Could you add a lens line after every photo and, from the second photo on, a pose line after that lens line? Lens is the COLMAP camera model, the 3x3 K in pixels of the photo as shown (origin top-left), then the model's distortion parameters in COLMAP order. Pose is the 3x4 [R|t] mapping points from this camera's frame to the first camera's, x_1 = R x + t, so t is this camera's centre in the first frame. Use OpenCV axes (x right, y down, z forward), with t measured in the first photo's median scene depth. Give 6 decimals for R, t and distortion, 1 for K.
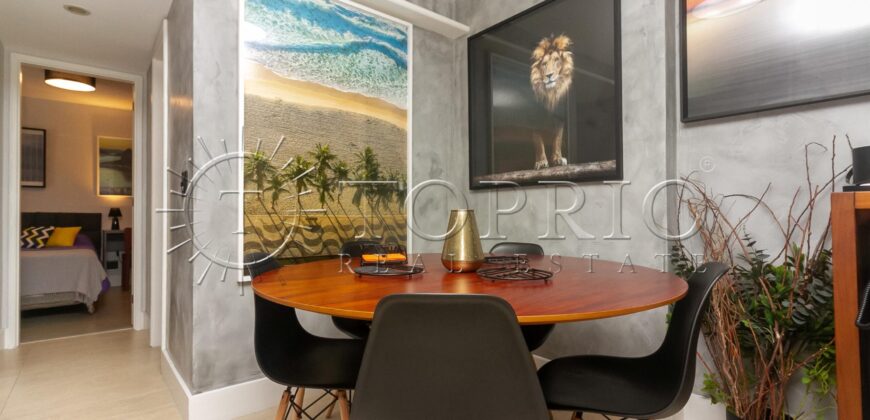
lens RADIAL K [[407.4, 0, 427.1], [0, 407.4, 212.5], [0, 0, 1]] dist [-0.000774, 0.001694]
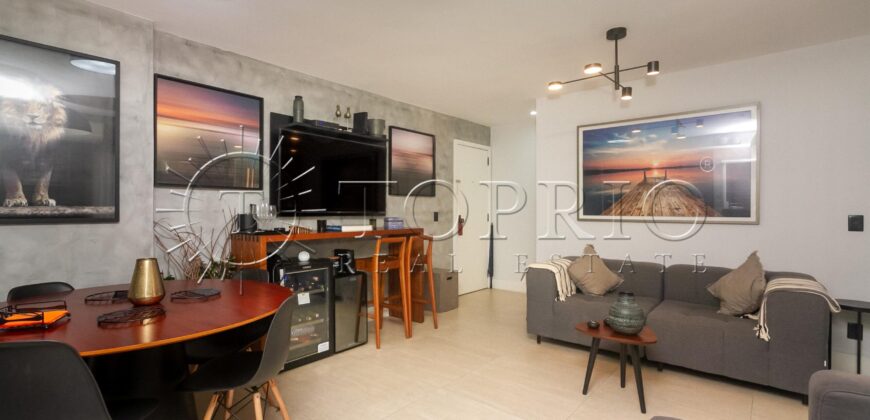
lens RADIAL K [[407.4, 0, 427.2], [0, 407.4, 210.2], [0, 0, 1]] dist [-0.000774, 0.001694]
pose [[-0.178548, 0.004011, 0.983923, -0.871011], [-0.009246, 0.999941, -0.005754, -0.103538], [-0.983888, -0.010124, -0.178500, 0.205170]]
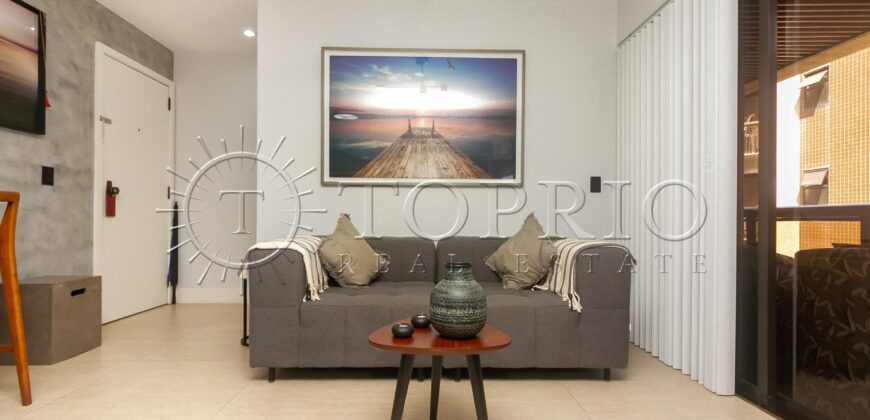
lens RADIAL K [[407.4, 0, 433.1], [0, 407.4, 218.9], [0, 0, 1]] dist [-0.000774, 0.001694]
pose [[-0.785584, 0.006412, 0.618722, -0.232227], [-0.003889, 0.999875, -0.015300, 0.052559], [-0.618743, -0.014426, -0.785461, -0.014366]]
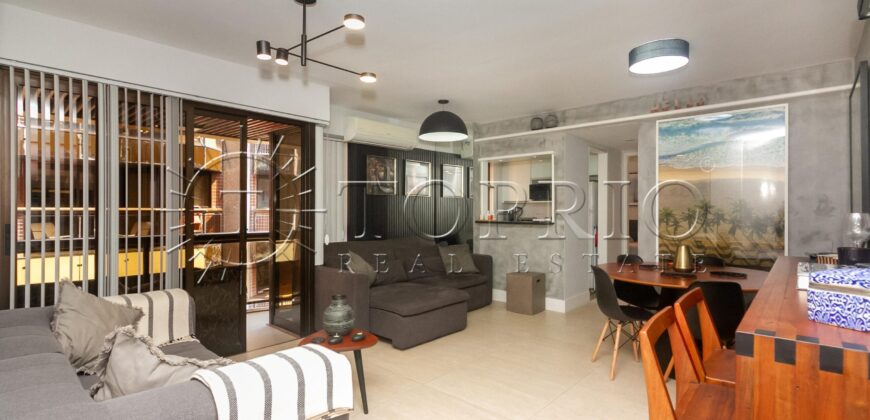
lens RADIAL K [[407.4, 0, 430.7], [0, 407.4, 208.1], [0, 0, 1]] dist [-0.000774, 0.001694]
pose [[0.132035, 0.000145, -0.991245, 1.324461], [0.007512, 0.999971, 0.001147, -0.140158], [0.991217, -0.007598, 0.132030, -0.420471]]
